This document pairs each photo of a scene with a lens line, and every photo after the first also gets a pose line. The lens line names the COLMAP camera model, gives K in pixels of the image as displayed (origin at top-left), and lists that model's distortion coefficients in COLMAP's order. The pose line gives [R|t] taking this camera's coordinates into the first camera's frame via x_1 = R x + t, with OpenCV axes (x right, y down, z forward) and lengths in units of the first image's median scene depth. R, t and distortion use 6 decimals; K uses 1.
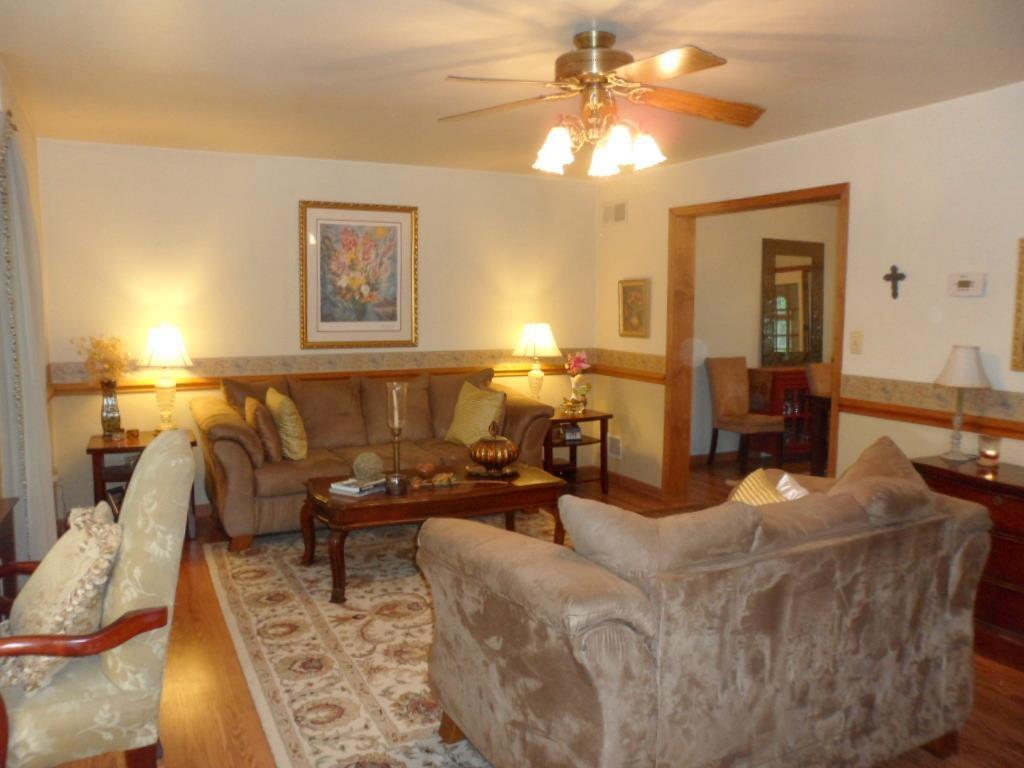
lens RADIAL K [[797.7, 0, 511.7], [0, 797.7, 381.9], [0, 0, 1]] dist [-0.086629, 0.029982]
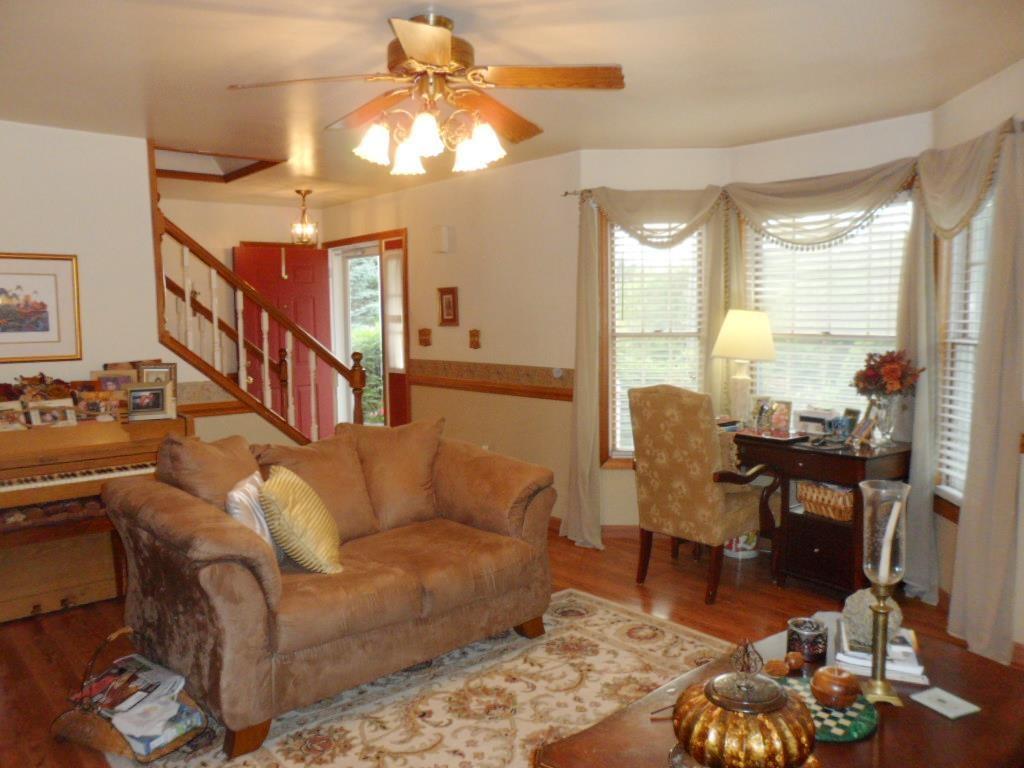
lens RADIAL K [[797.7, 0, 513.1], [0, 797.7, 383.6], [0, 0, 1]] dist [-0.086629, 0.029982]
pose [[-0.969309, 0.031456, -0.243826, 0.252058], [-0.016869, 0.980933, 0.193610, -0.212206], [0.245267, 0.191781, -0.950297, 1.986336]]
